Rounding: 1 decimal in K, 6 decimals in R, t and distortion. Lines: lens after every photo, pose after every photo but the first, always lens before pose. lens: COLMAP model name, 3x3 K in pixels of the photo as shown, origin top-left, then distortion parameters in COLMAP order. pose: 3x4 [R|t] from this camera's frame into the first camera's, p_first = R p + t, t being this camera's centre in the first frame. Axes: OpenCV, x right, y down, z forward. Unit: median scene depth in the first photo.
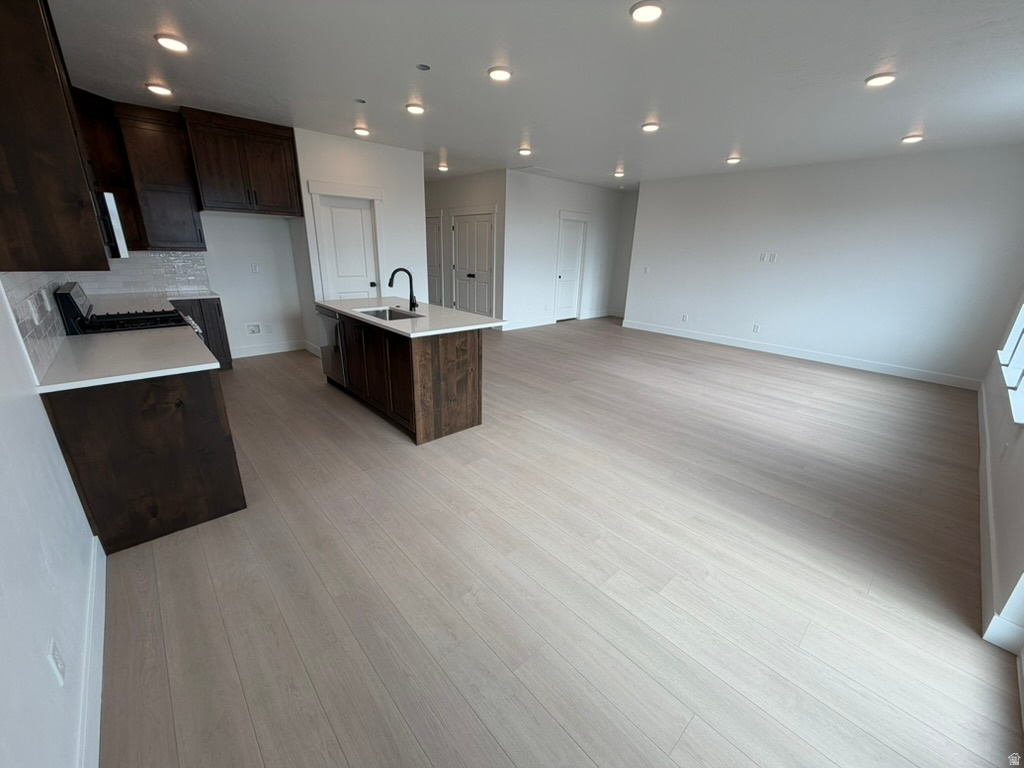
lens RADIAL K [[407.3, 0, 512.4], [0, 407.3, 383.6], [0, 0, 1]] dist [-0.006515, -0.000282]
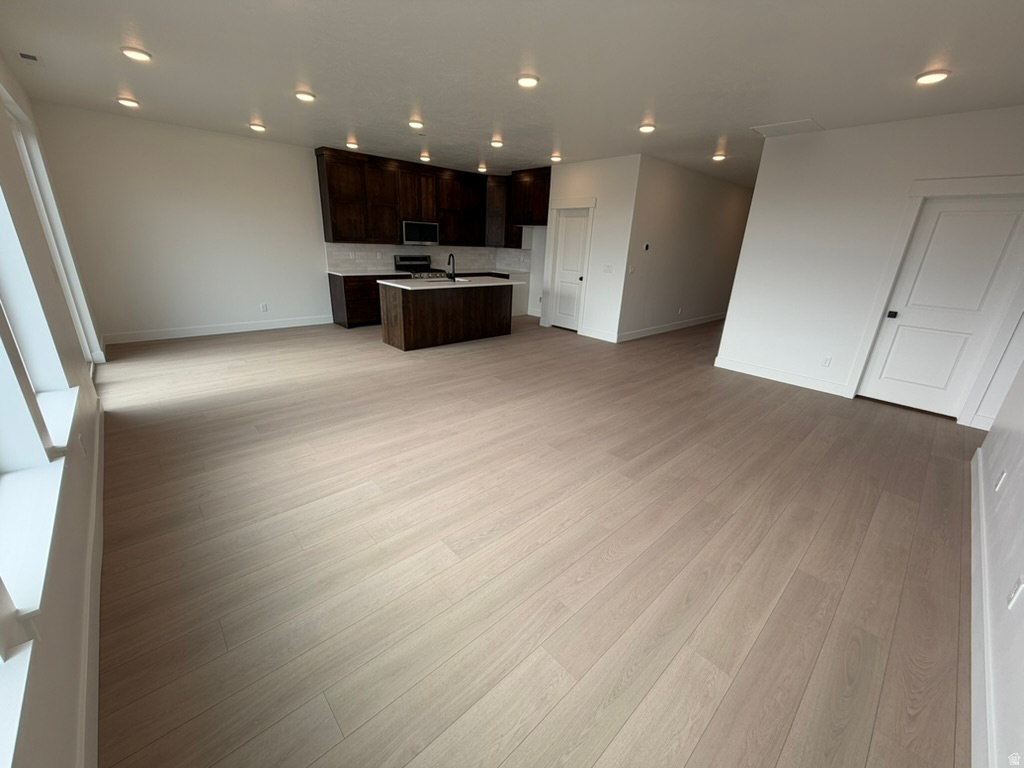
lens RADIAL K [[407.3, 0, 508.9], [0, 407.3, 388.0], [0, 0, 1]] dist [-0.006515, -0.000282]
pose [[0.002369, 0.313707, -0.949517, 1.241075], [-0.355695, 0.887687, 0.292391, -0.321268], [0.934599, 0.337046, 0.113687, 1.063103]]
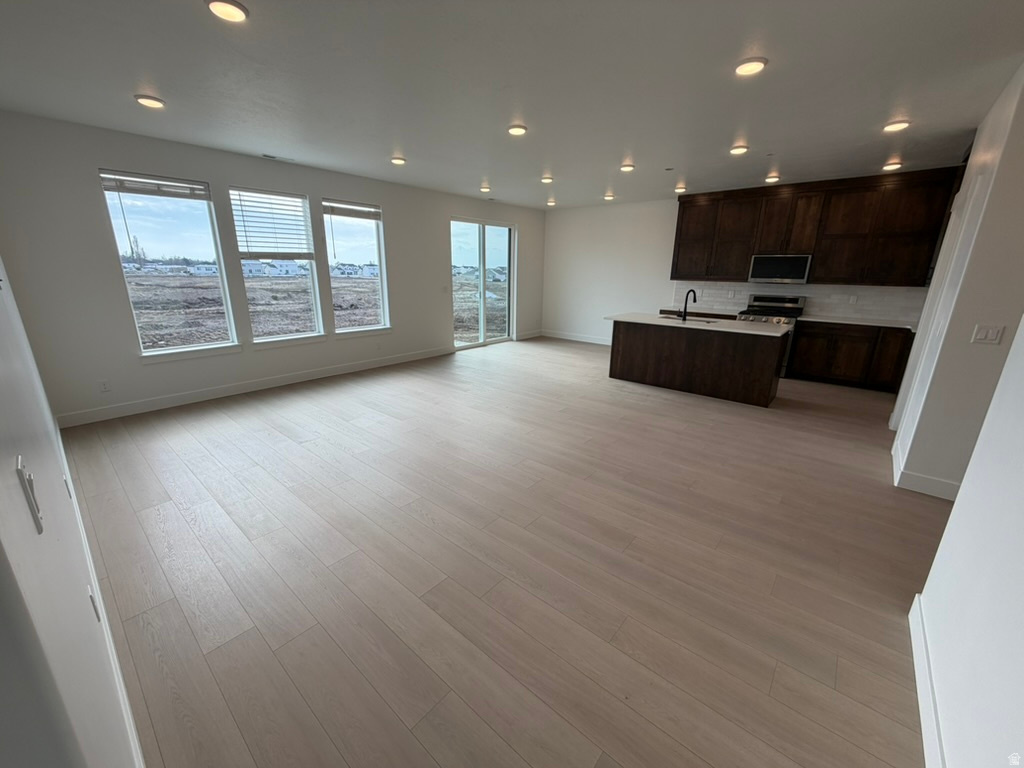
lens RADIAL K [[407.3, 0, 504.0], [0, 407.3, 387.0], [0, 0, 1]] dist [-0.006515, -0.000282]
pose [[-0.993899, -0.007554, -0.110037, 0.450152], [-0.068678, 0.823035, 0.563823, -0.660495], [0.086305, 0.567941, -0.818532, 2.000168]]
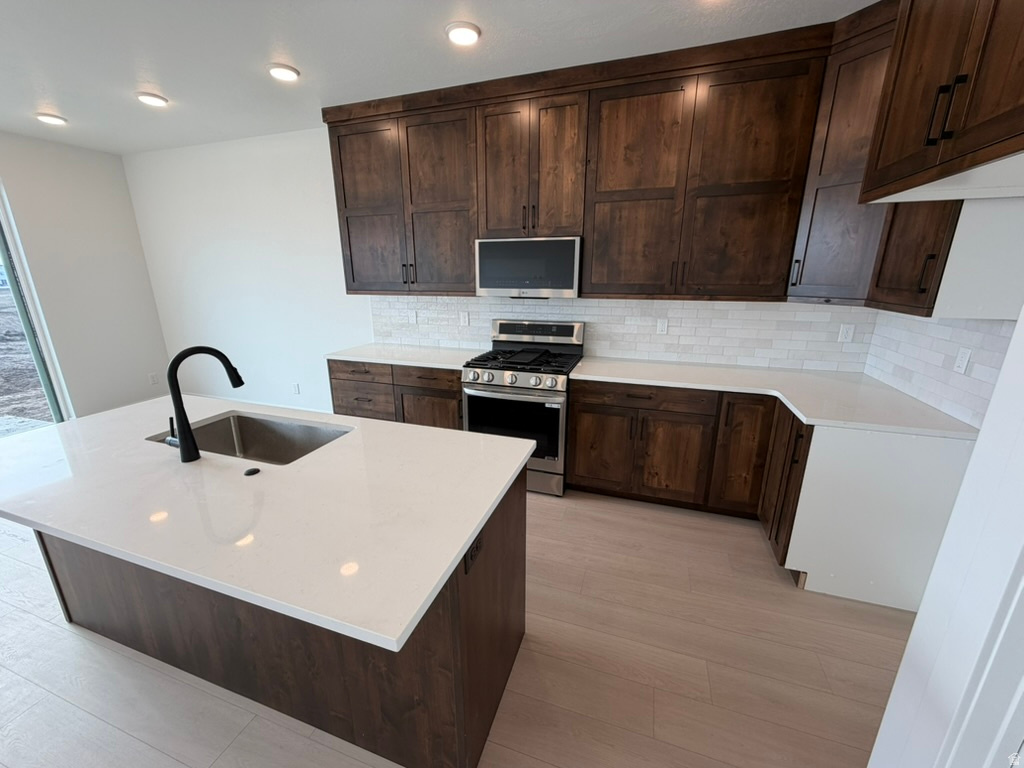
lens RADIAL K [[407.3, 0, 507.9], [0, 407.3, 385.3], [0, 0, 1]] dist [-0.006515, -0.000282]
pose [[-0.882548, 0.101078, -0.459230, -0.313603], [-0.169233, 0.842903, 0.510758, -0.437216], [0.438712, 0.528486, -0.726797, 1.252177]]
